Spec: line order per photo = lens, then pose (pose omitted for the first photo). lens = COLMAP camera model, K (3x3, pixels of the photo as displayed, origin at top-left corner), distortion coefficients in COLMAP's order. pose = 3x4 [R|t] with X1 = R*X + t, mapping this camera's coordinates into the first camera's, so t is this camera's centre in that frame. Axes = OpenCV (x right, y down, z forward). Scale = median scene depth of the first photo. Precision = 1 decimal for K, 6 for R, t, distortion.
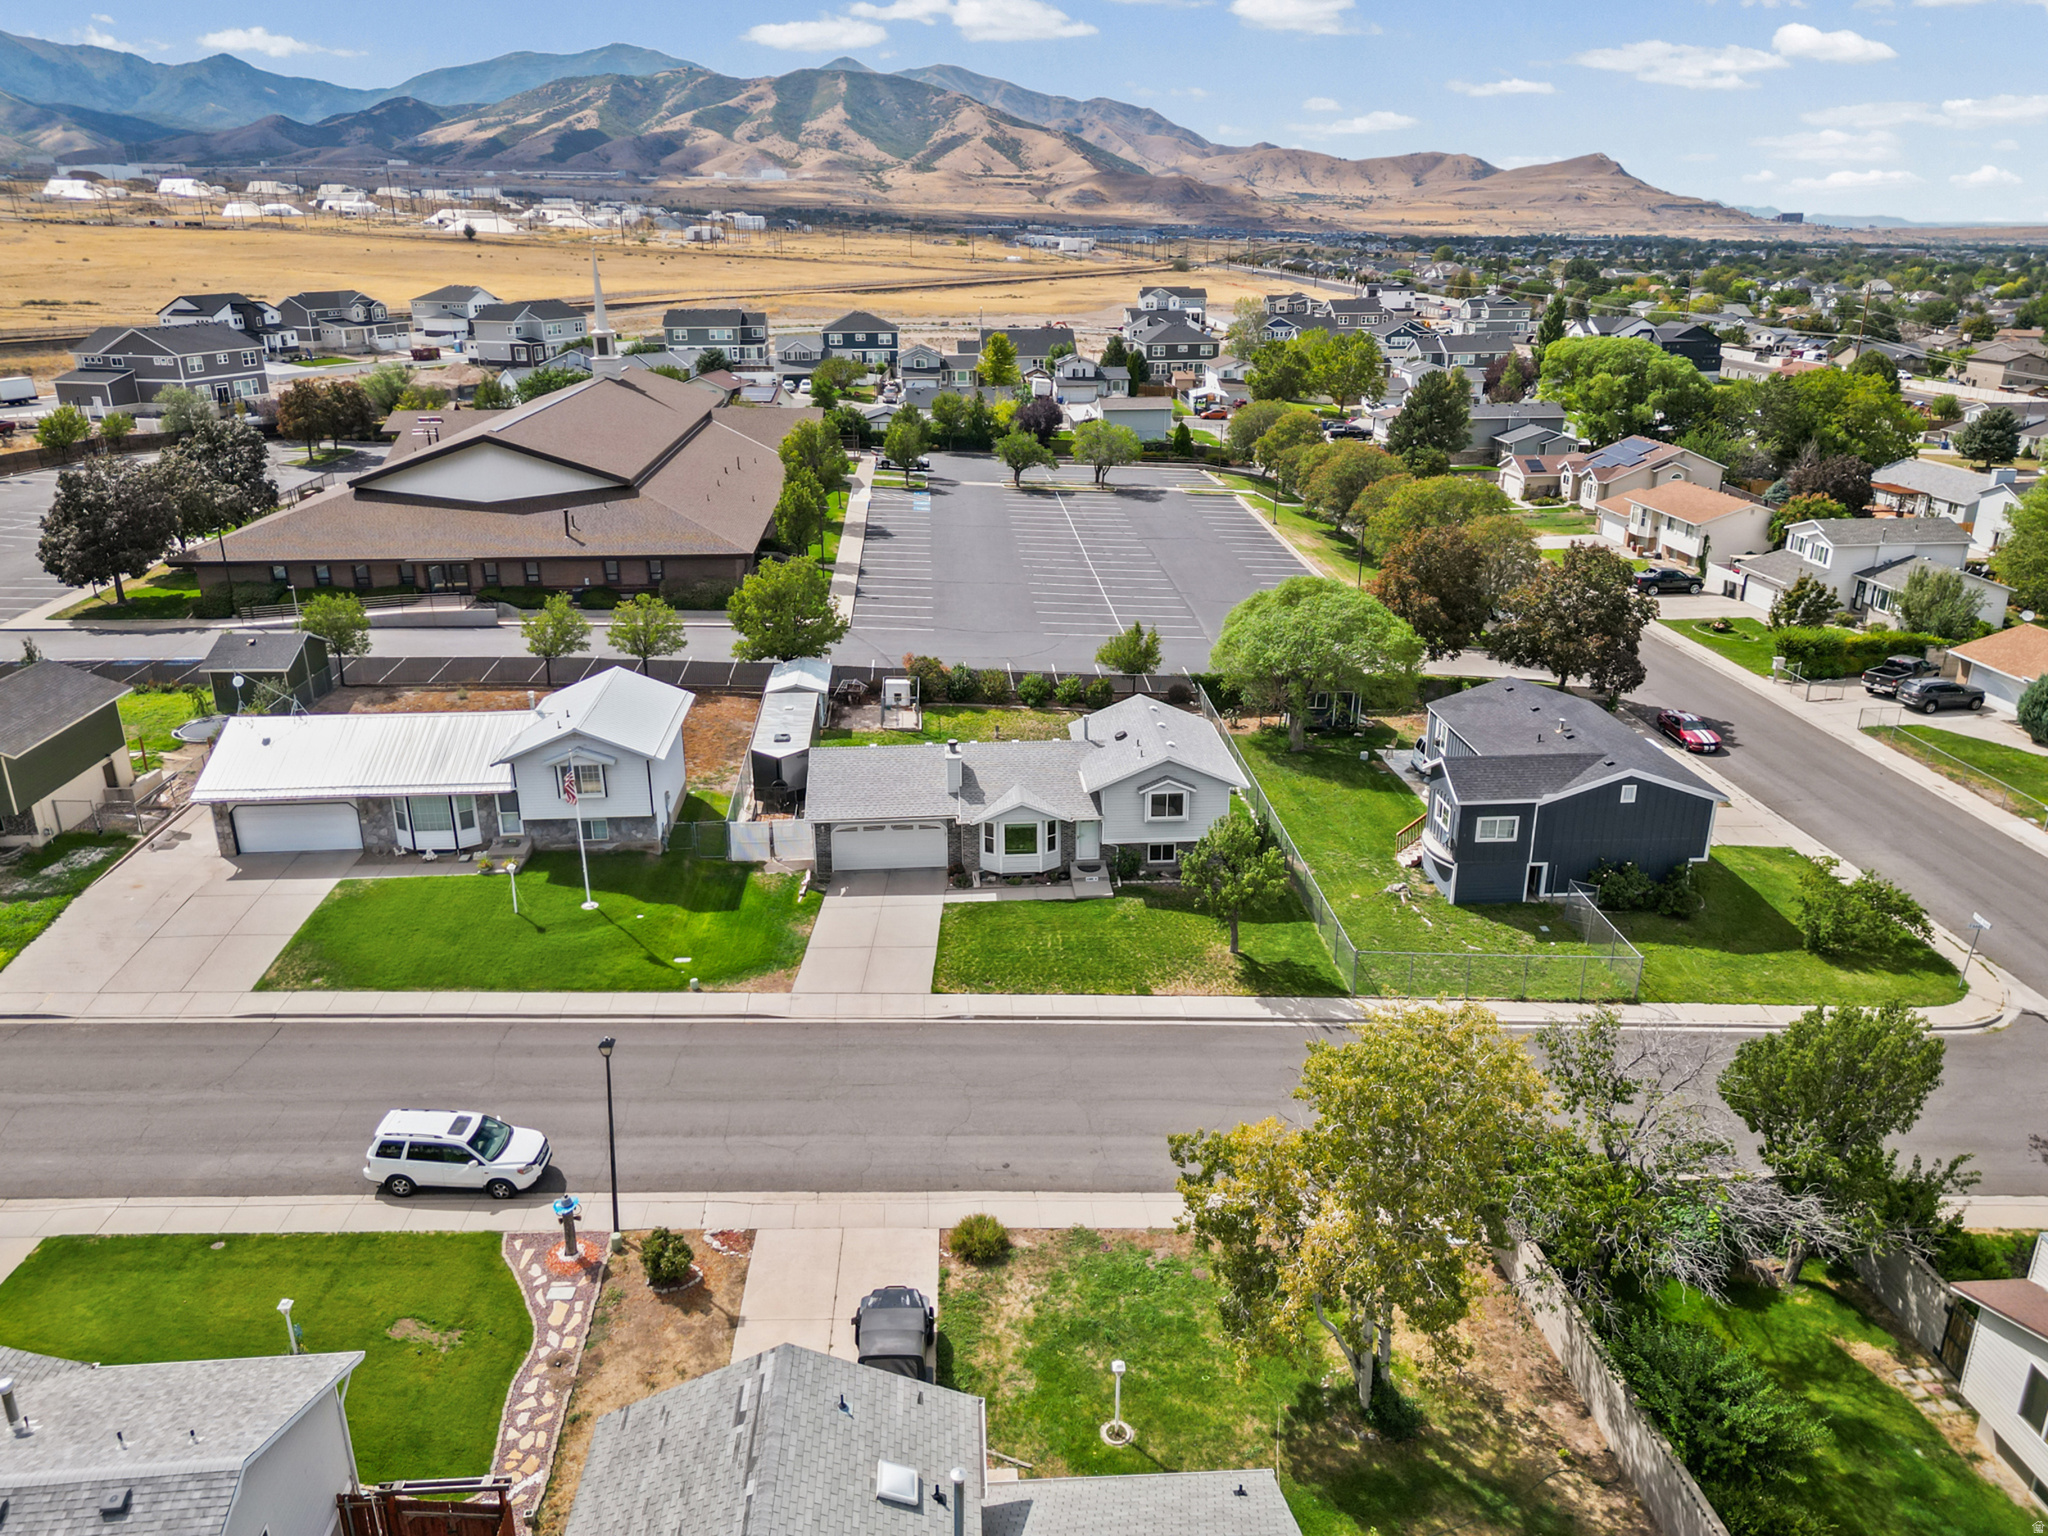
lens RADIAL K [[1443.9, 0, 1024.0], [0, 1443.9, 768.0], [0, 0, 1]] dist [0.068039, -0.059230]
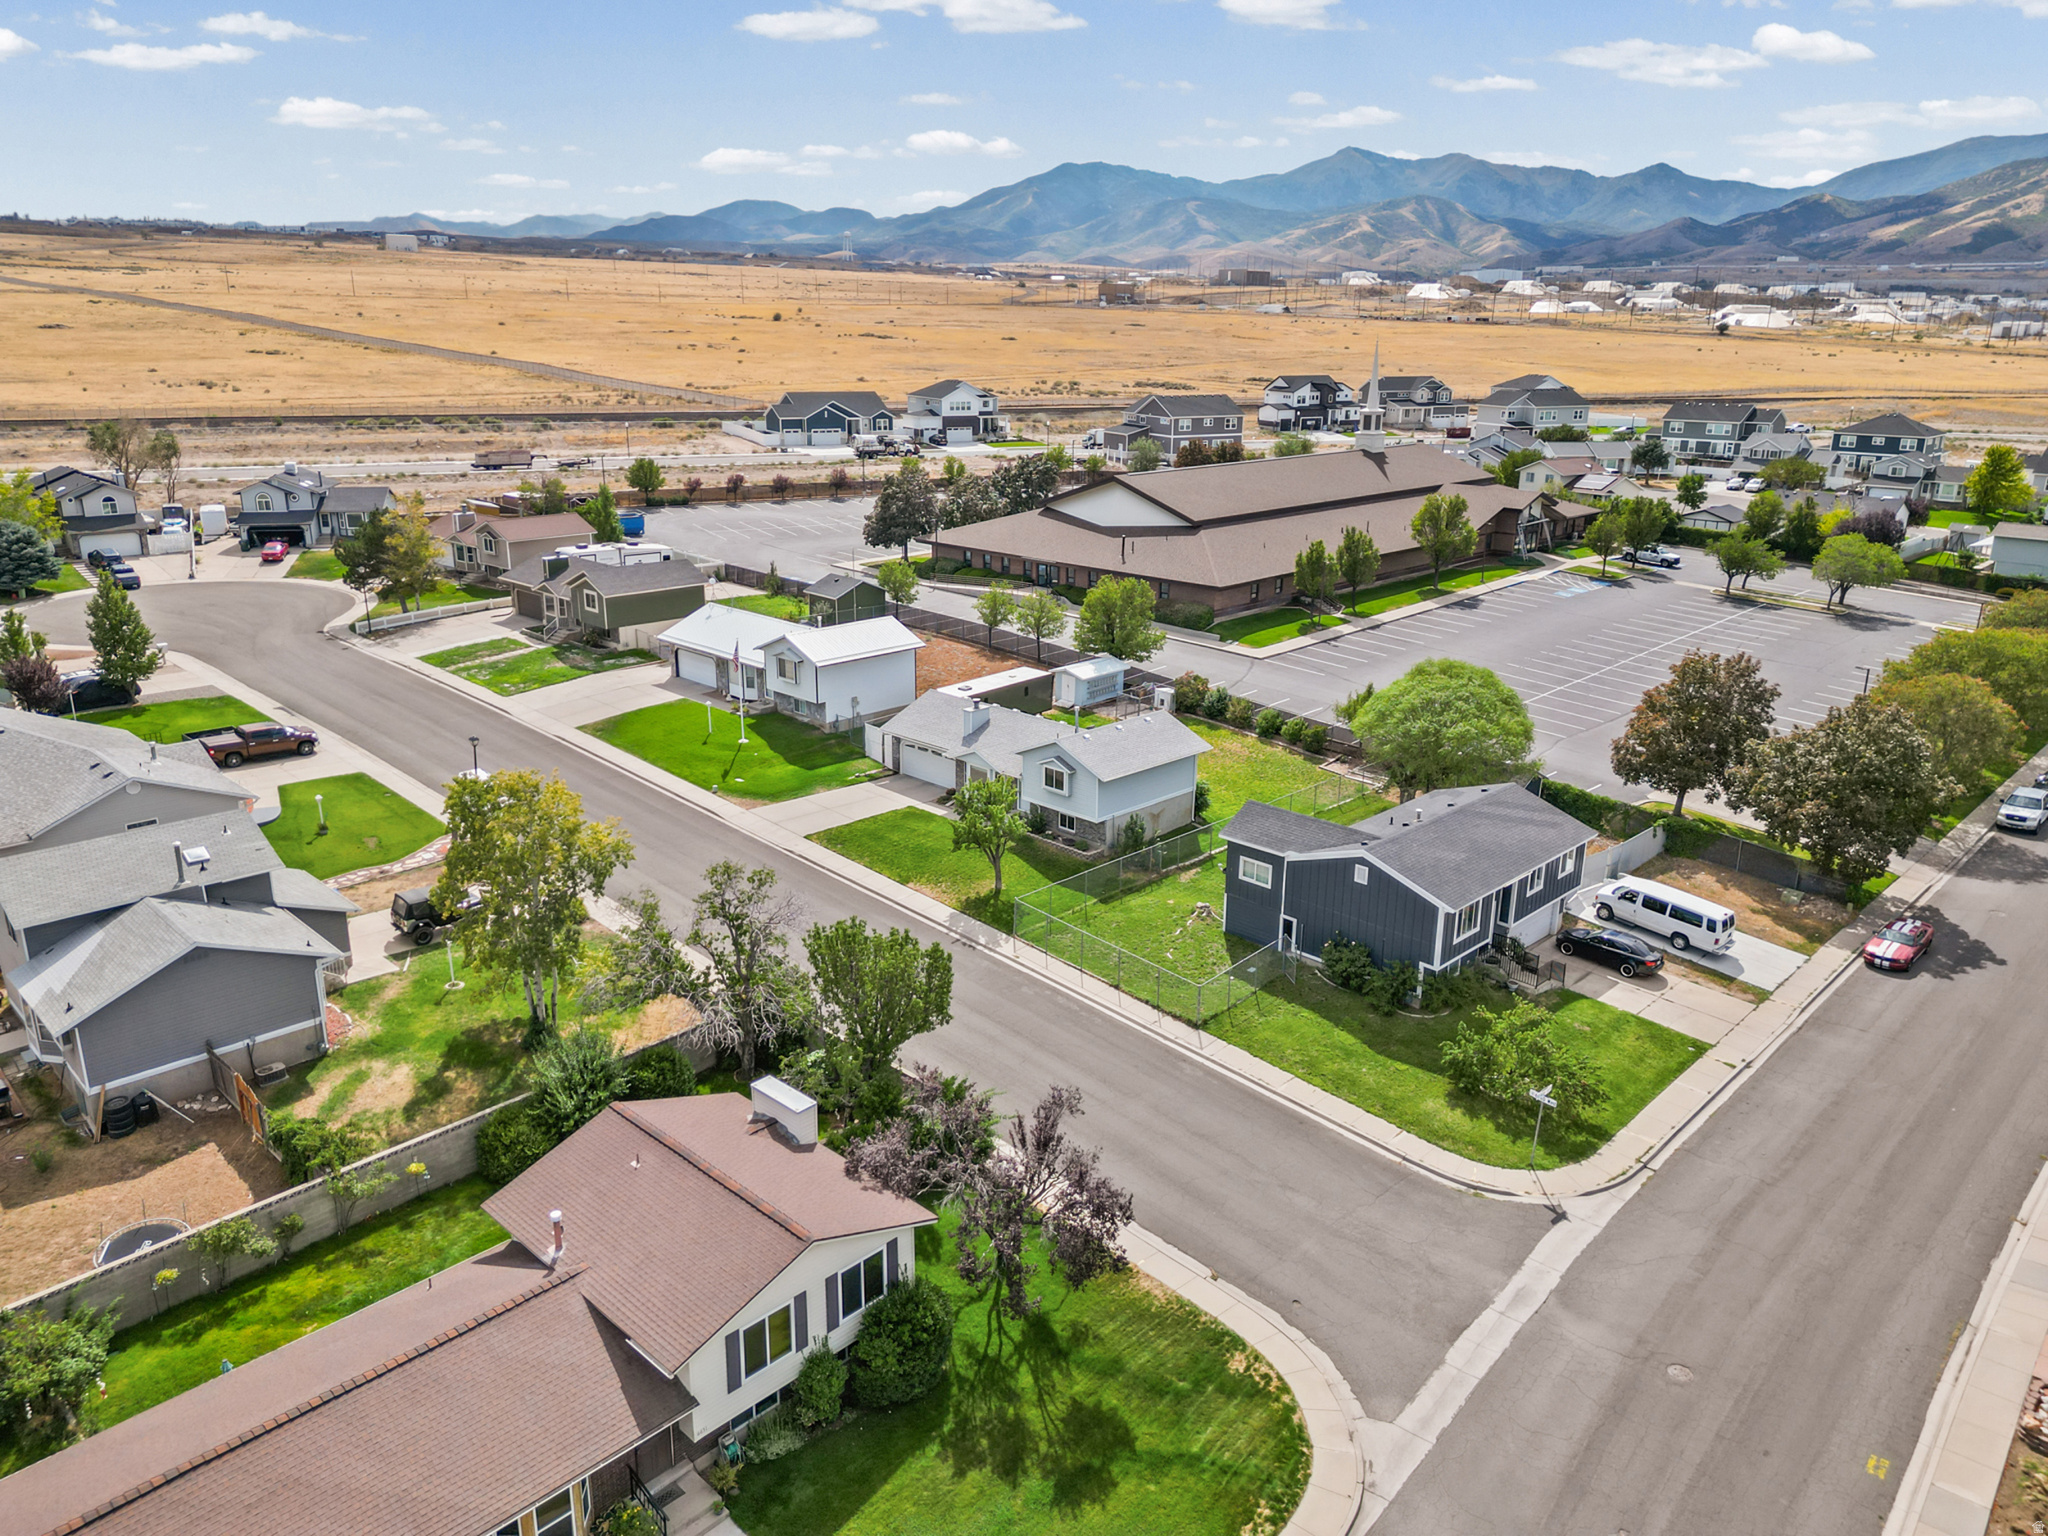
lens RADIAL K [[1429.2, 0, 1024.0], [0, 1429.2, 768.0], [0, 0, 1]] dist [0.067554, -0.062671]
pose [[0.664106, 0.232521, -0.710561, 0.942580], [-0.271044, 0.960630, 0.061029, -0.050772], [0.696777, 0.152064, 0.700984, 0.115386]]
